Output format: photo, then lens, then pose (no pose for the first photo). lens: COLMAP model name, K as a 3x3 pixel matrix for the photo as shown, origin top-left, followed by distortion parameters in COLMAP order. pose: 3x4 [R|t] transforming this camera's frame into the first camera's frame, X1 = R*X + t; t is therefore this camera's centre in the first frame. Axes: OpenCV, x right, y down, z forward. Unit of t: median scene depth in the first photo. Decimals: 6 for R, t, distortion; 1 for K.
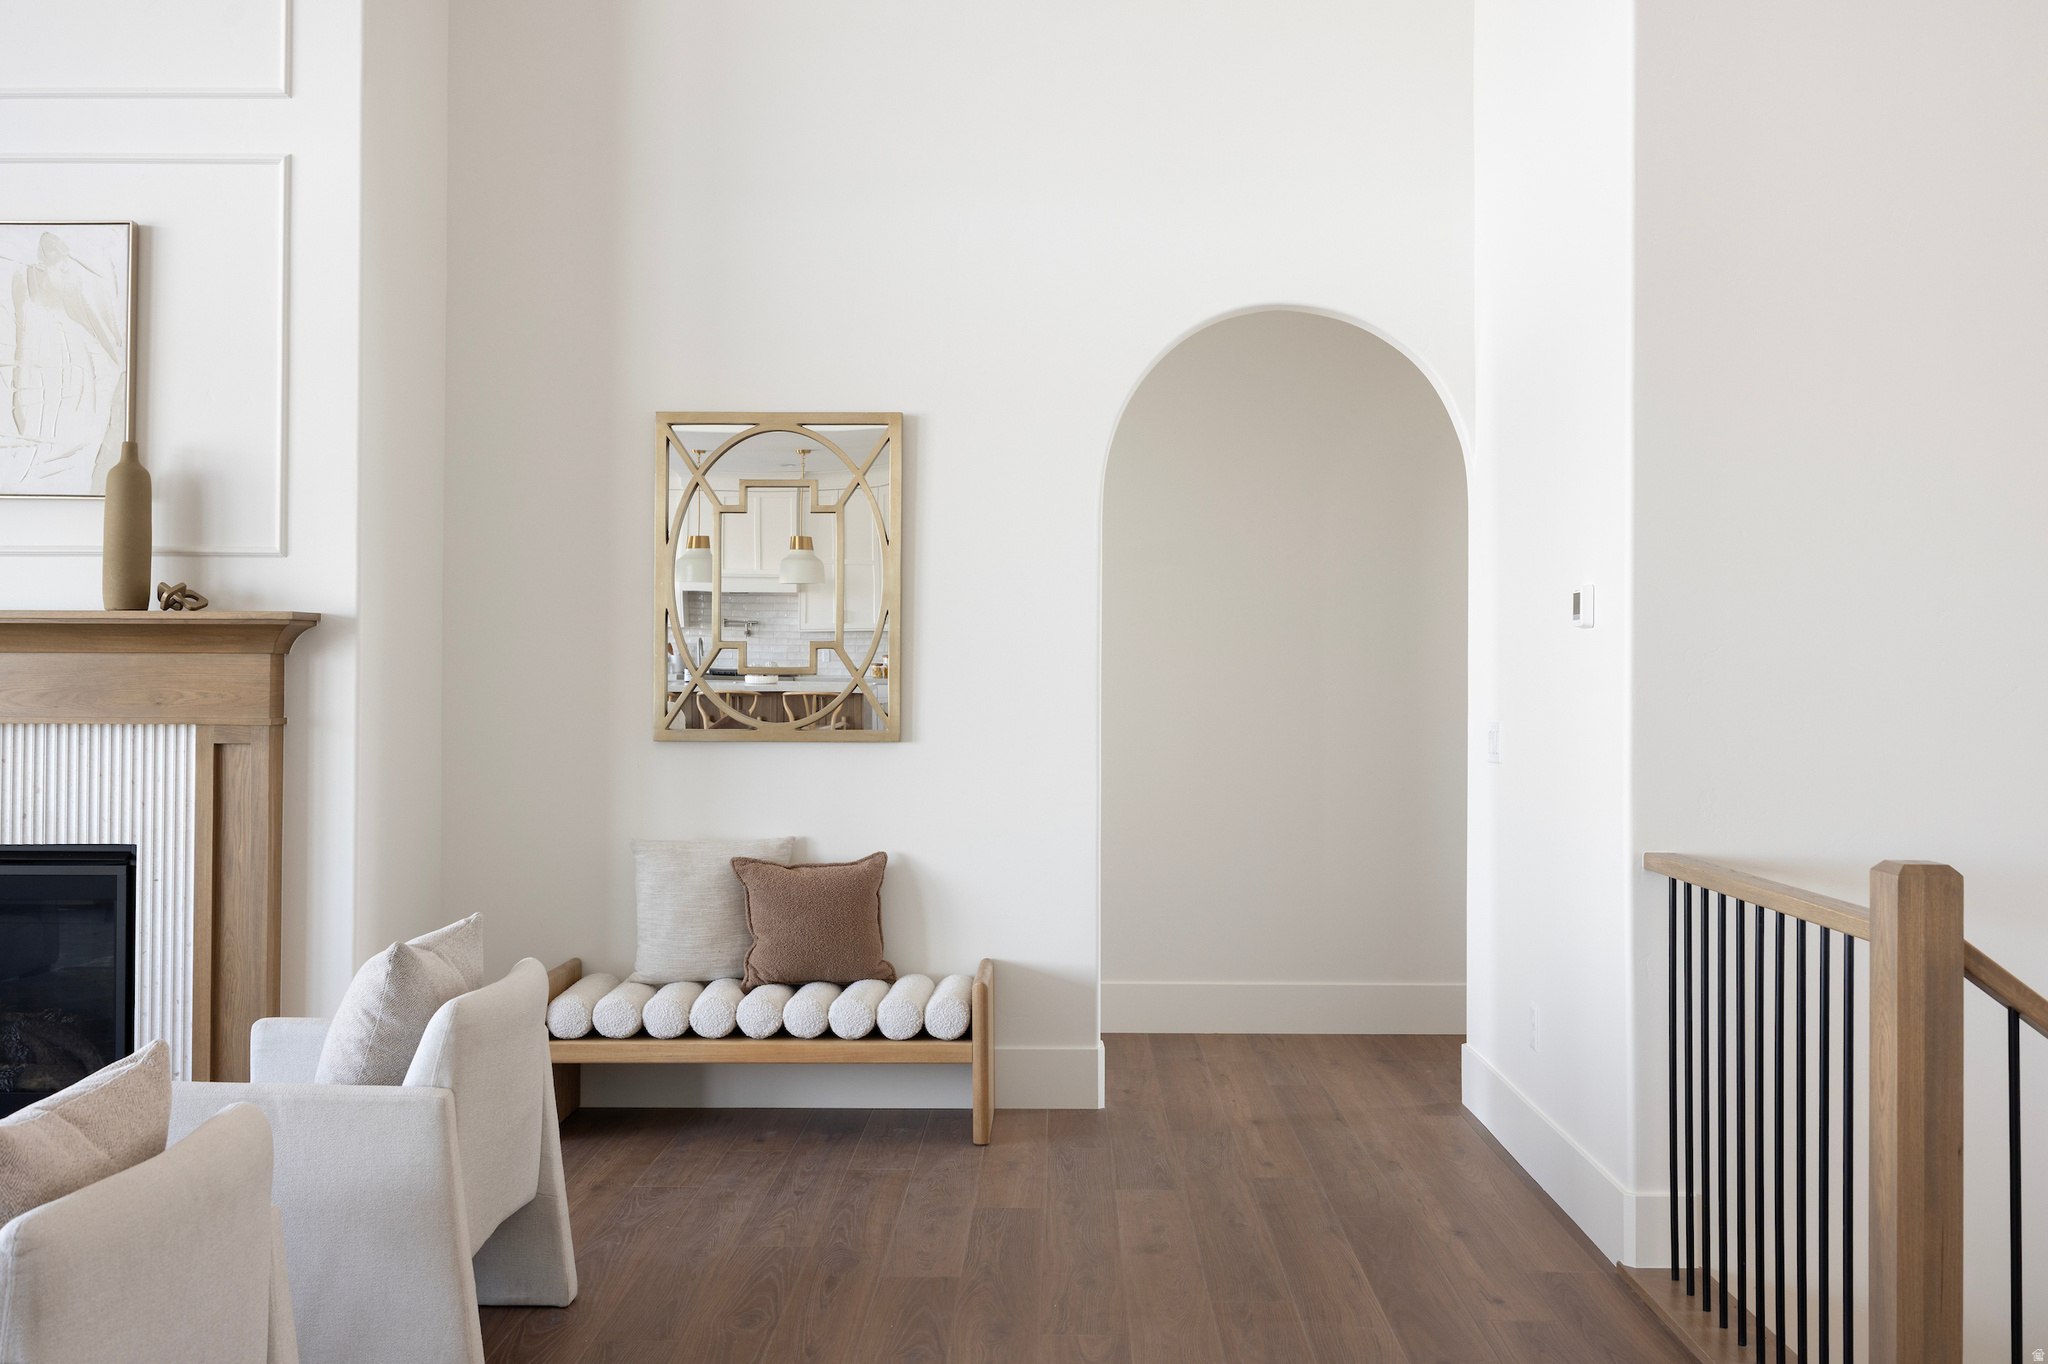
lens RADIAL K [[1963.4, 0, 1071.7], [0, 1963.4, 643.1], [0, 0, 1]] dist [0.002296, 0.000000]
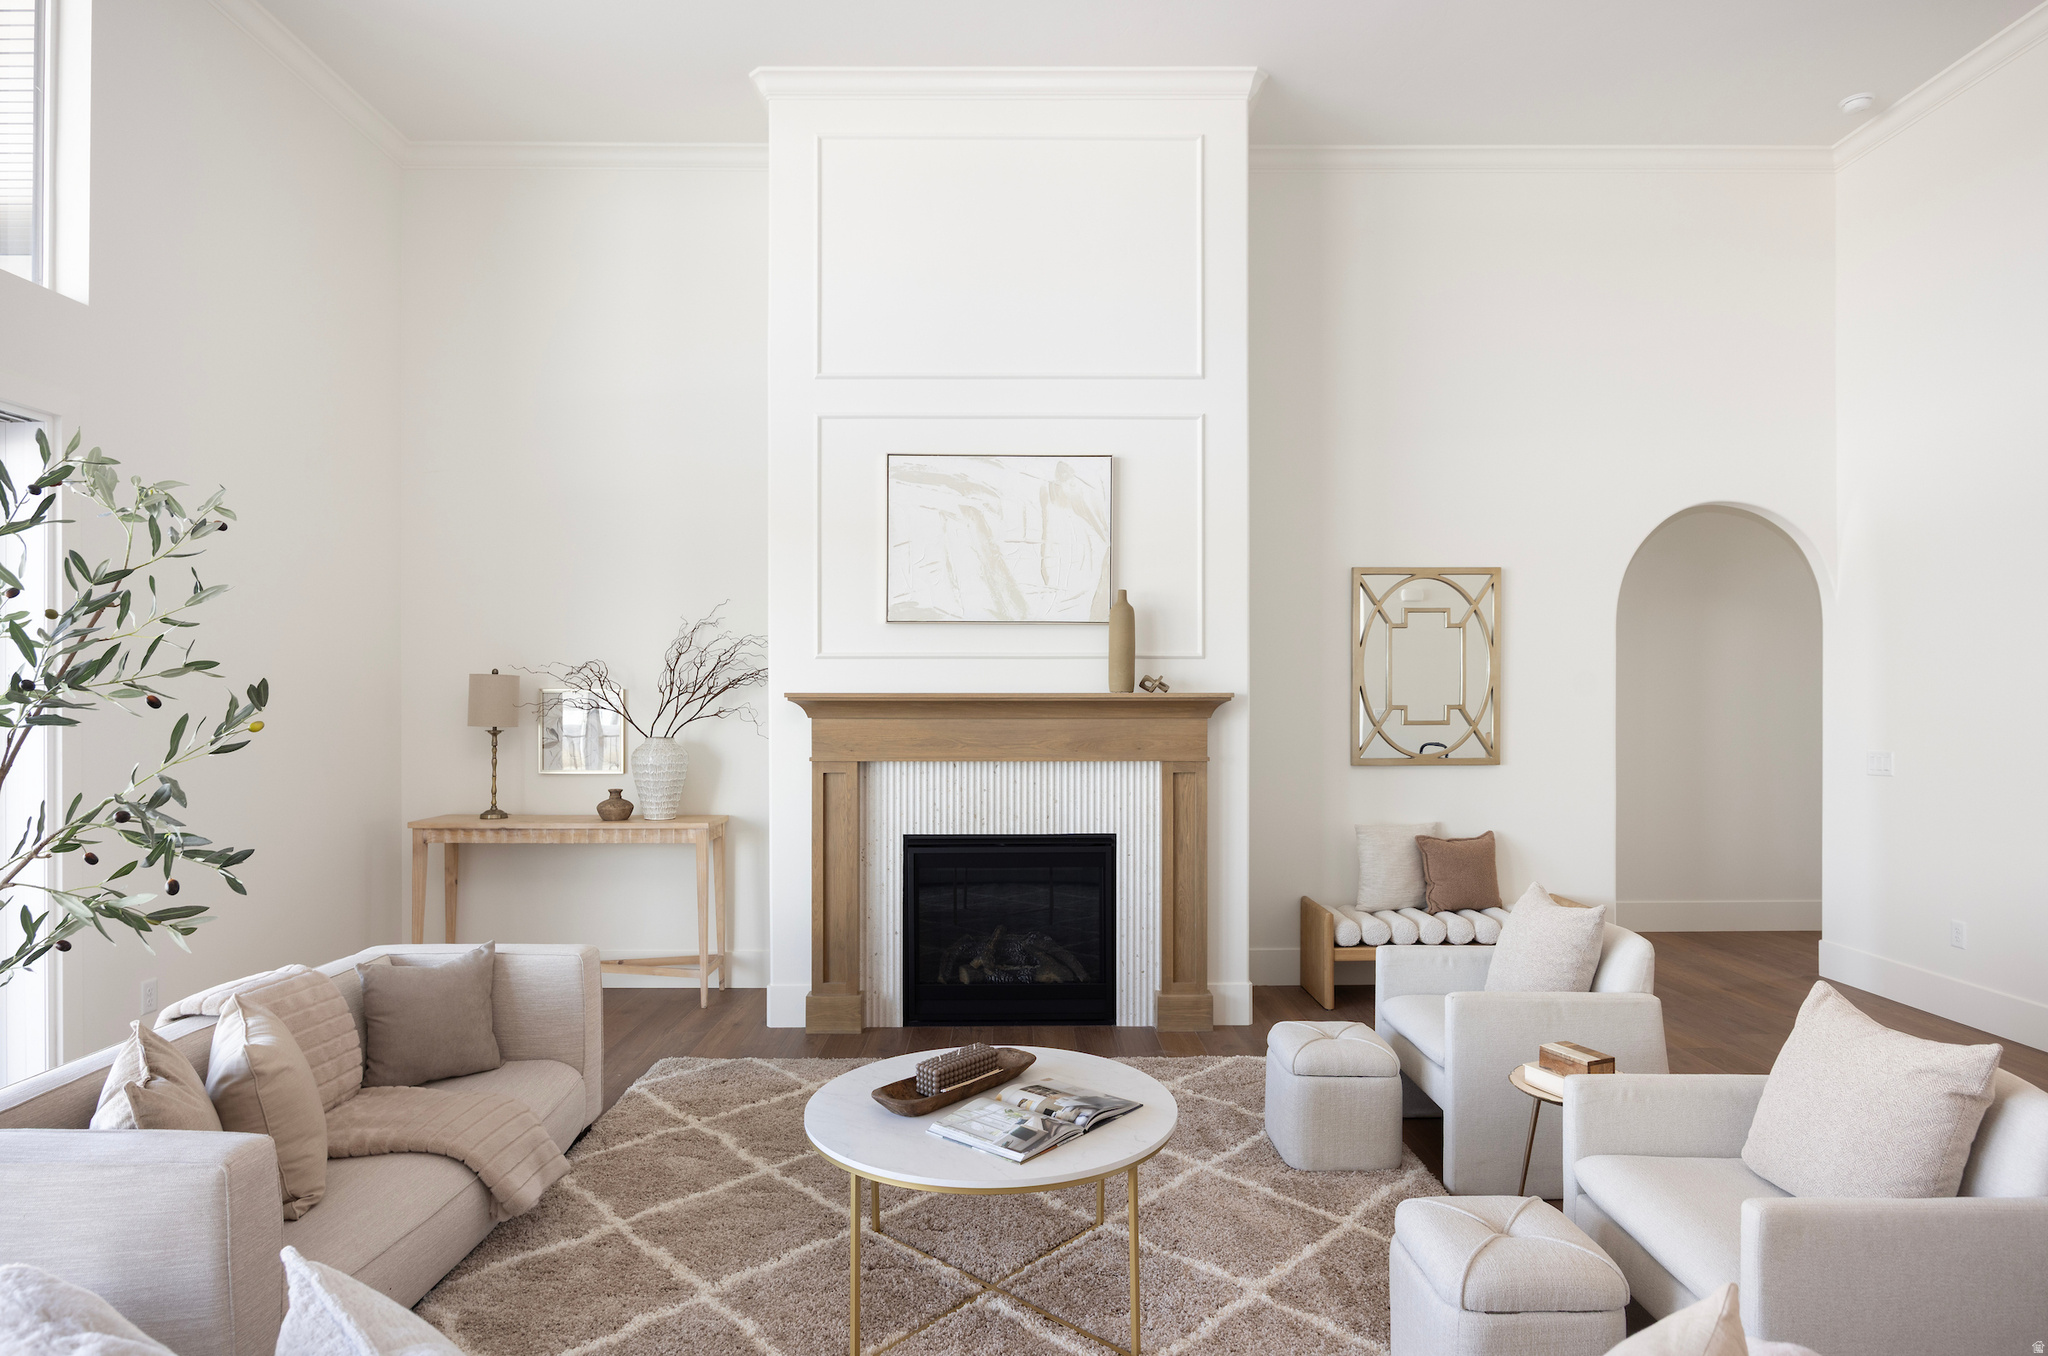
lens RADIAL K [[1159.8, 0, 1027.2], [0, 1159.8, 697.3], [0, 0, 1]] dist [-0.006092, 0.000420]
pose [[0.999661, -0.006275, 0.025262, -0.575071], [0.005927, 0.999887, 0.013833, -0.025747], [-0.025346, -0.013679, 0.999585, 0.029676]]
